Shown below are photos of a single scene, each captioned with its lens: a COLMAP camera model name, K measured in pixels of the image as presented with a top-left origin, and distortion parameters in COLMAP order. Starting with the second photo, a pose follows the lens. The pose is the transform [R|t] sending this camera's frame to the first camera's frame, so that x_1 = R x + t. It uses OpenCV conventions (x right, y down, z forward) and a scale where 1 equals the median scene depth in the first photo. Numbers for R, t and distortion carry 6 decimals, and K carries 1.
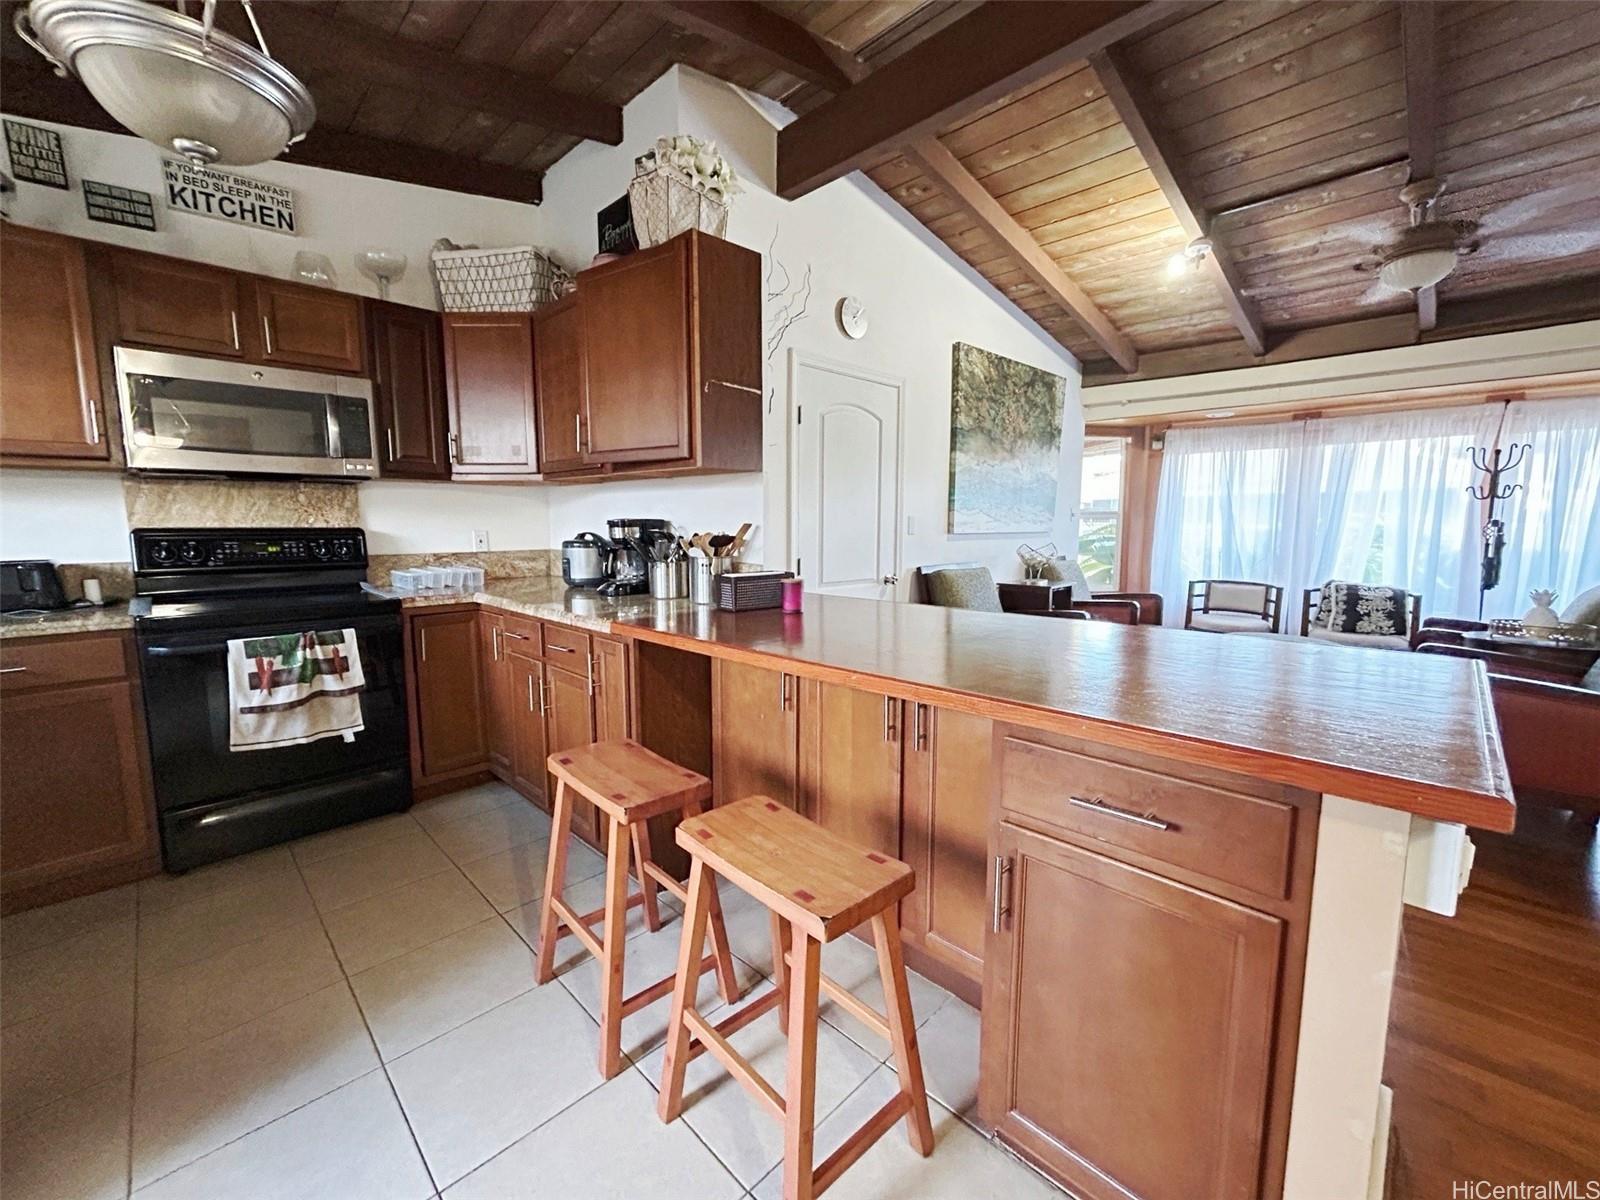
lens RADIAL K [[648.2, 0, 798.5], [0, 648.2, 599.9], [0, 0, 1]] dist [-0.002103, 0.001215]
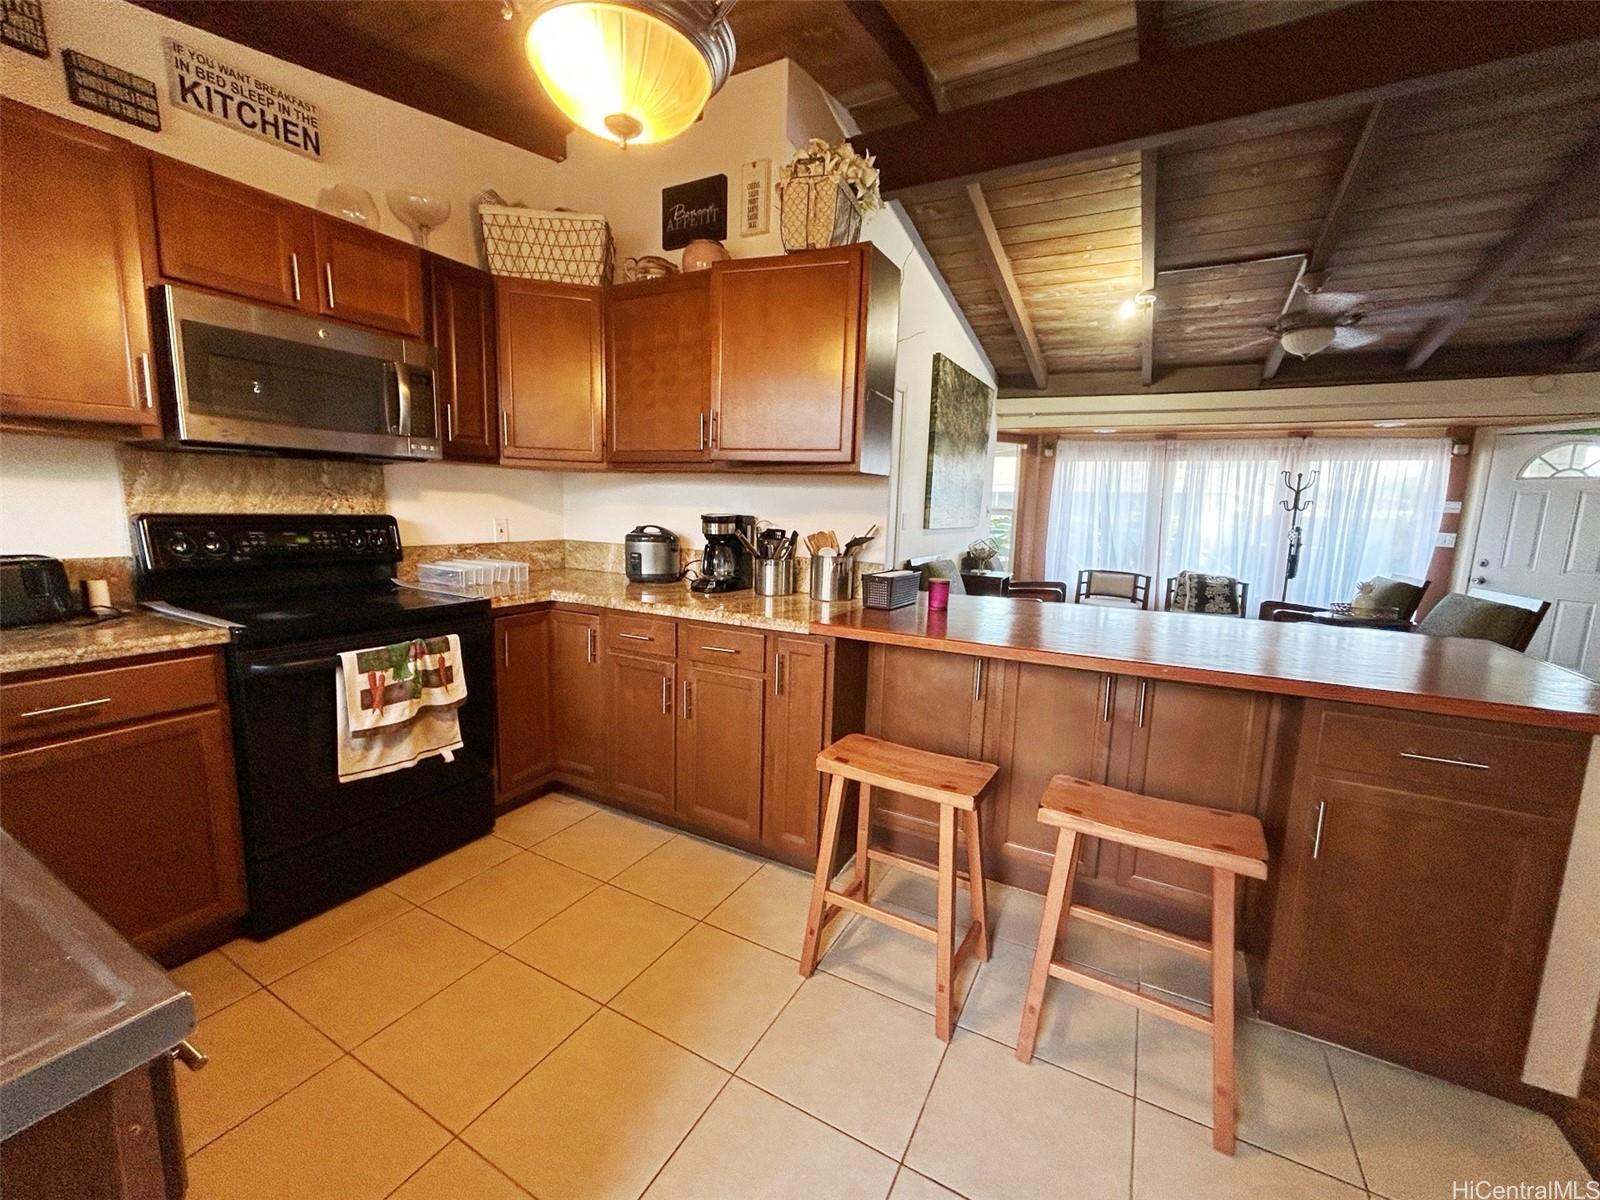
lens RADIAL K [[648.2, 0, 800.5], [0, 648.2, 600.1], [0, 0, 1]] dist [-0.002103, 0.001215]
pose [[0.958800, -0.011901, 0.283831, -0.392942], [0.003478, 0.999539, 0.030161, -0.021947], [-0.284059, -0.027931, 0.958400, 0.014012]]
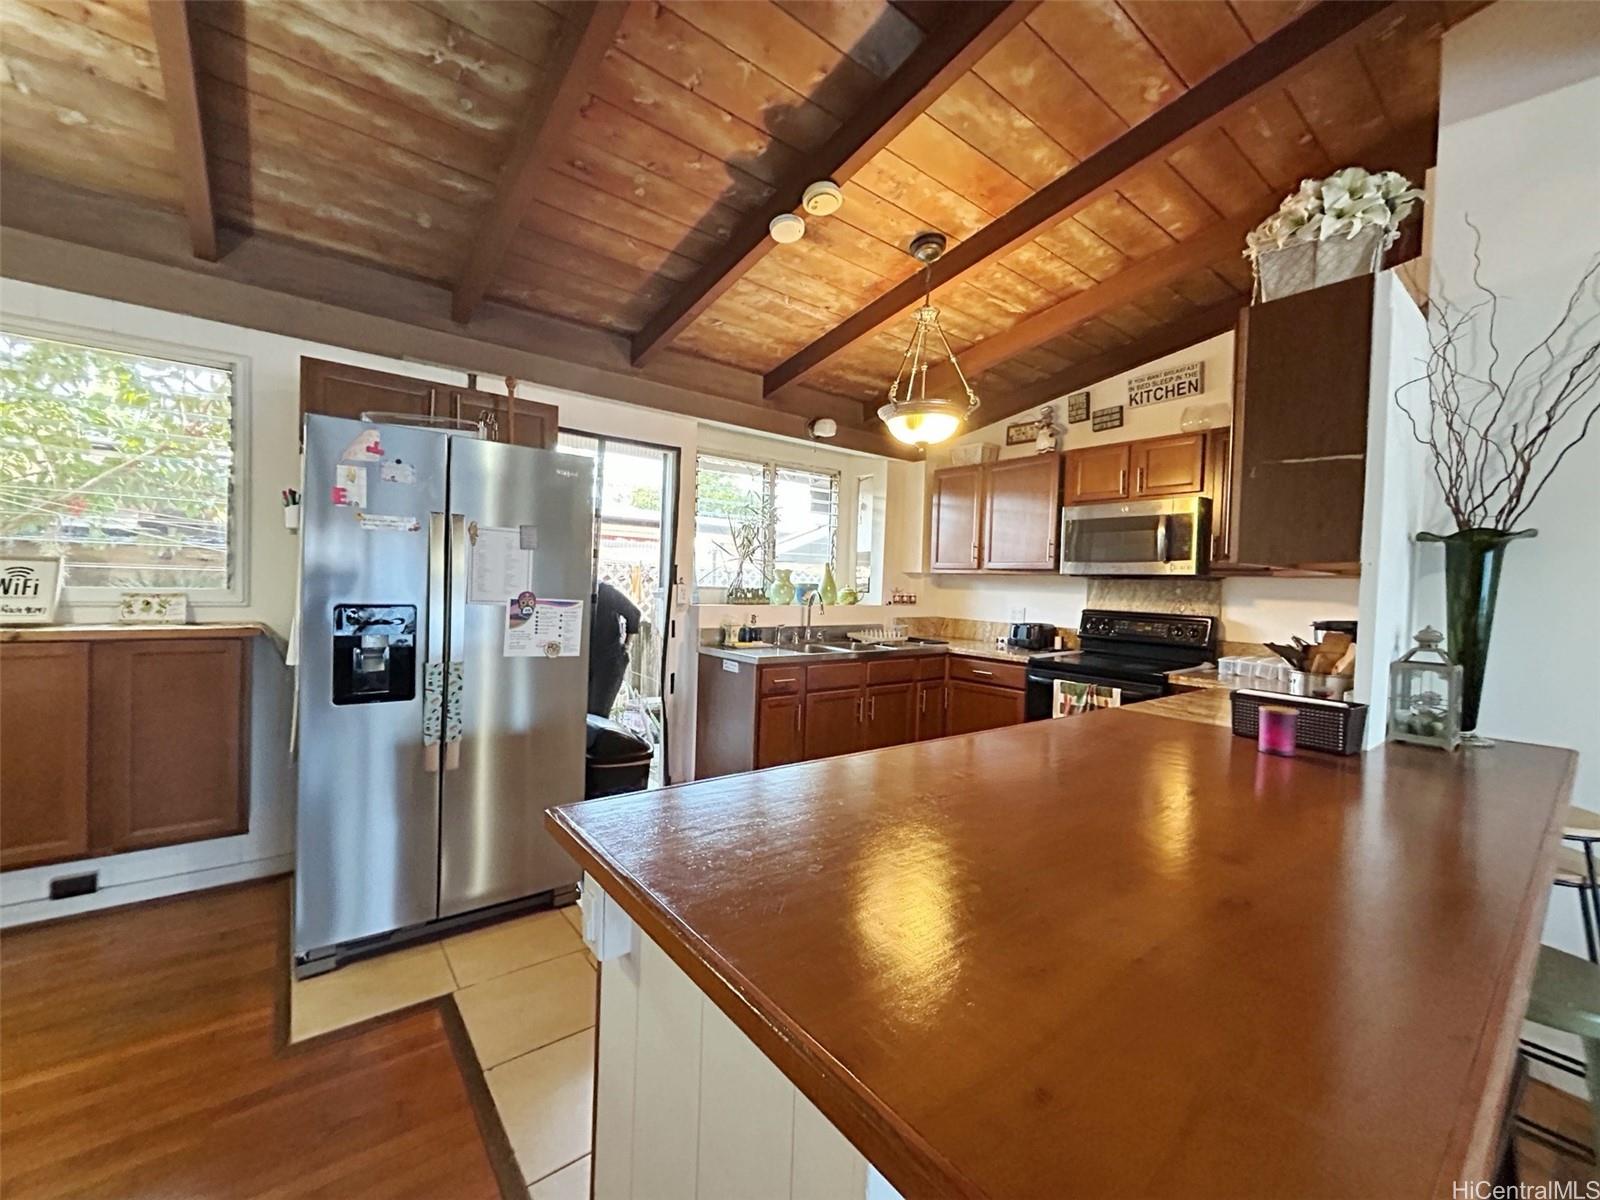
lens RADIAL K [[648.2, 0, 799.2], [0, 648.2, 601.4], [0, 0, 1]] dist [-0.002103, 0.001215]
pose [[-0.113382, 0.026311, -0.993203, 0.574634], [-0.152077, 0.987410, 0.043518, -0.074009], [0.981844, 0.155977, -0.107953, 0.374603]]
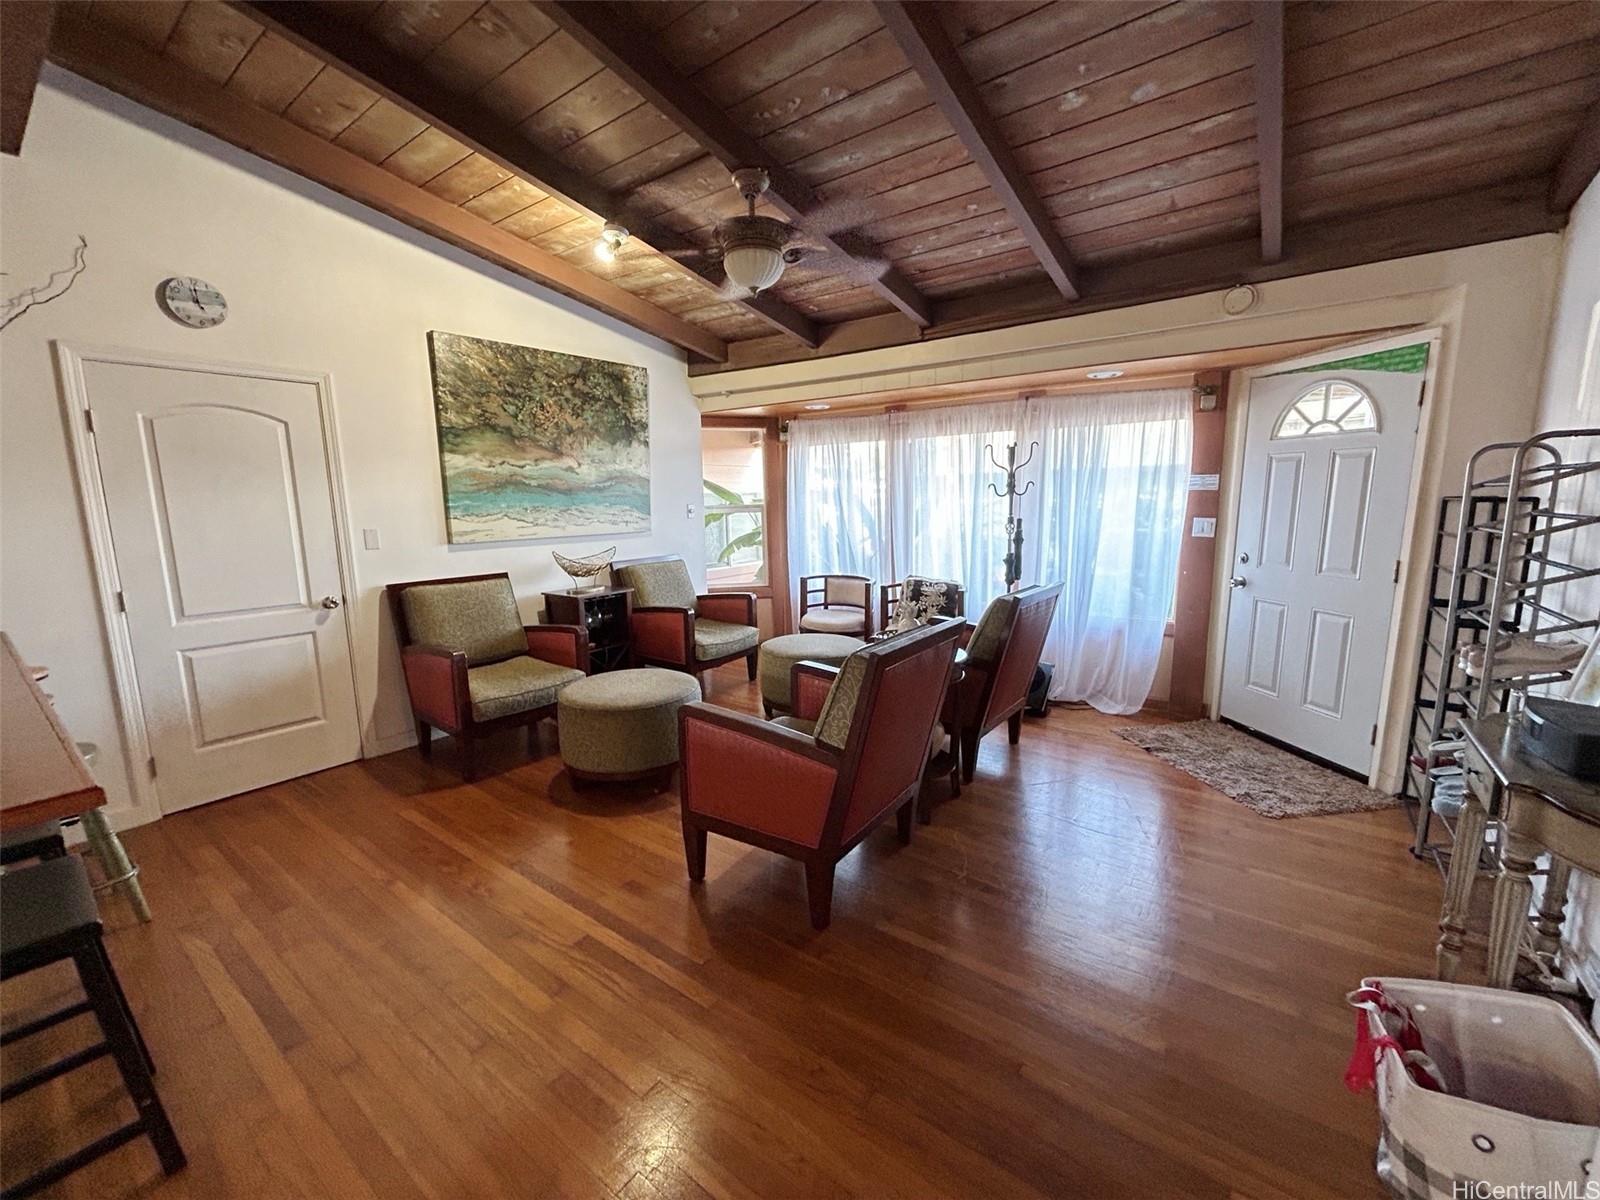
lens RADIAL K [[648.2, 0, 800.3], [0, 648.2, 598.7], [0, 0, 1]] dist [-0.002103, 0.001215]
pose [[0.989616, -0.039338, 0.138247, 0.827175], [0.034110, 0.998618, 0.039979, -0.063899], [-0.139628, -0.034848, 0.989591, 0.044686]]
